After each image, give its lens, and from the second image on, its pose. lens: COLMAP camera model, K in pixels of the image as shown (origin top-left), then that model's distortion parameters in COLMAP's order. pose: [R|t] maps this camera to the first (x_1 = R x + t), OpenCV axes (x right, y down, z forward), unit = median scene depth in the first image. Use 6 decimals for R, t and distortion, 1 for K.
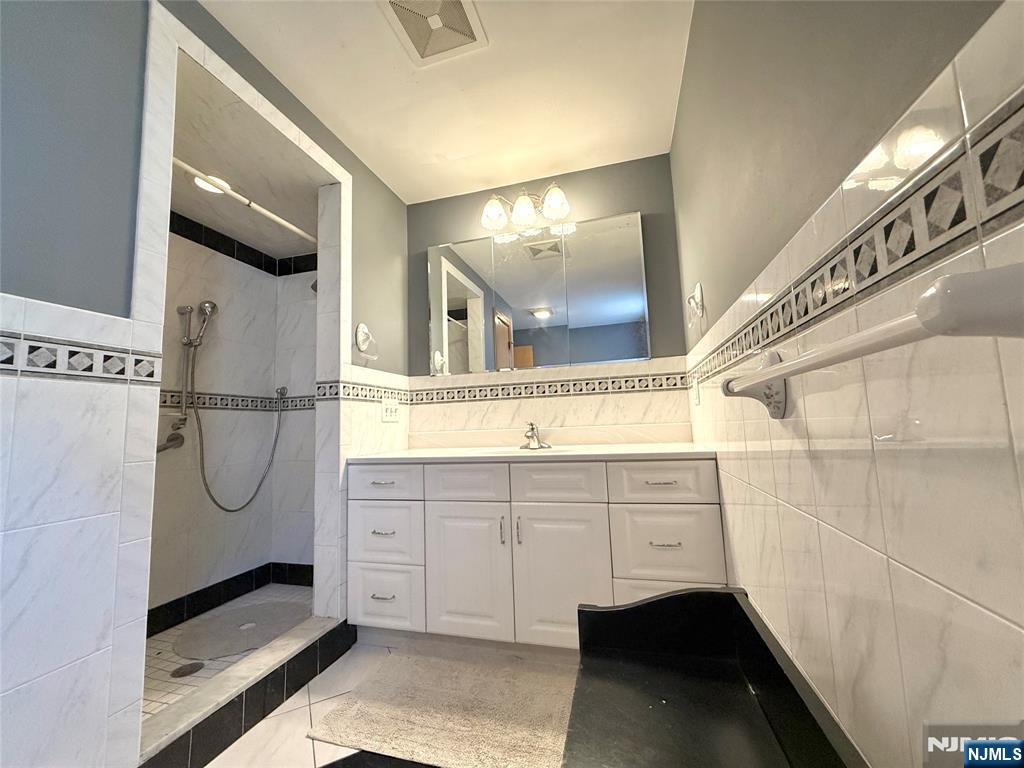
lens RADIAL K [[409.8, 0, 509.6], [0, 409.8, 380.8], [0, 0, 1]] dist [-0.000937, 0.001427]
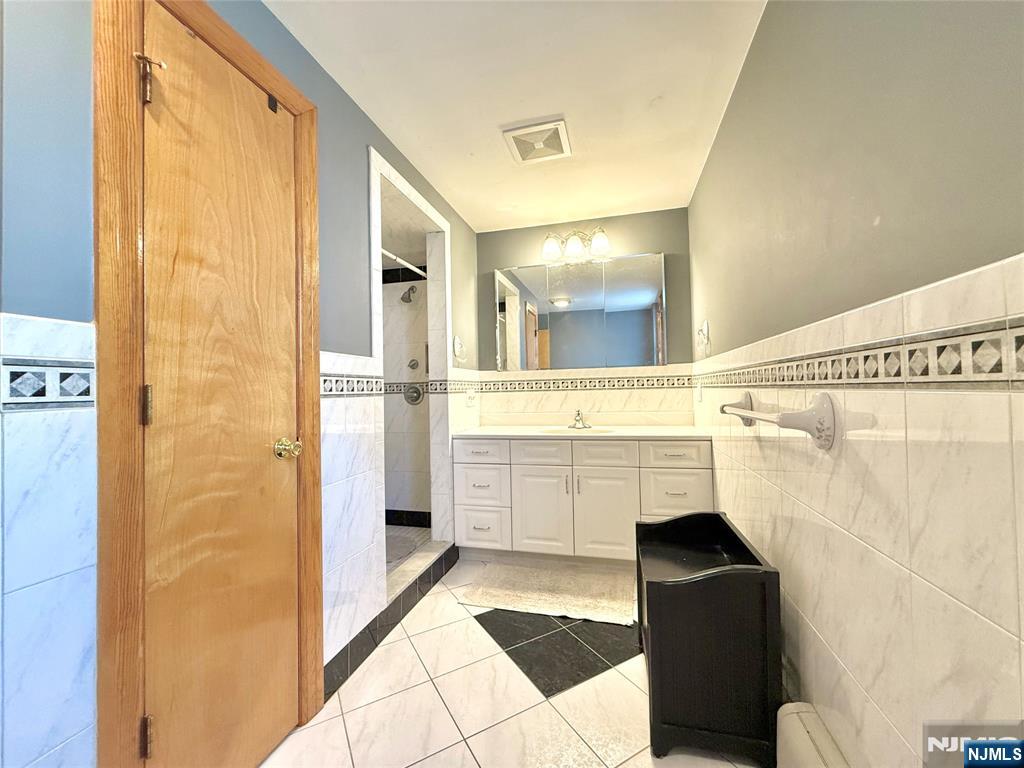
lens RADIAL K [[409.8, 0, 510.9], [0, 409.8, 381.4], [0, 0, 1]] dist [-0.000937, 0.001427]
pose [[0.999653, 0.015417, 0.021344, -0.249218], [-0.017211, 0.996093, 0.086615, -0.131547], [-0.019925, -0.086952, 0.996013, -0.437496]]
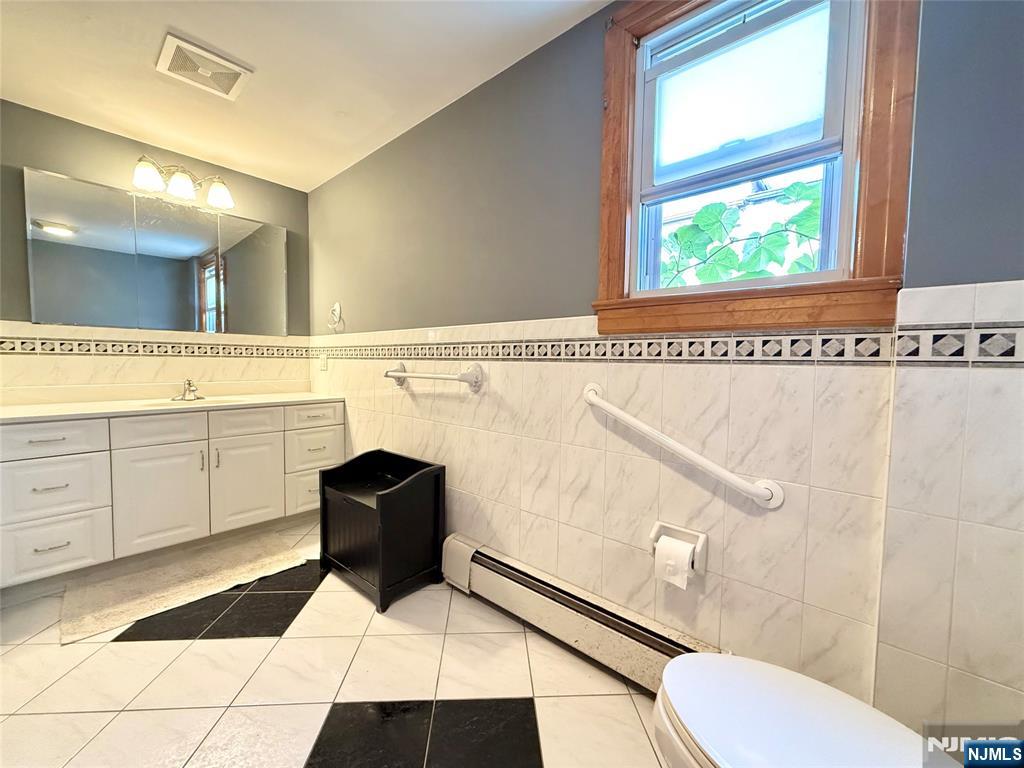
lens RADIAL K [[409.8, 0, 511.1], [0, 409.8, 380.6], [0, 0, 1]] dist [-0.000937, 0.001427]
pose [[0.429878, 0.000100, 0.902887, -0.767663], [-0.127249, 0.990025, 0.060476, -0.104155], [-0.893875, -0.140889, 0.425603, -0.433014]]
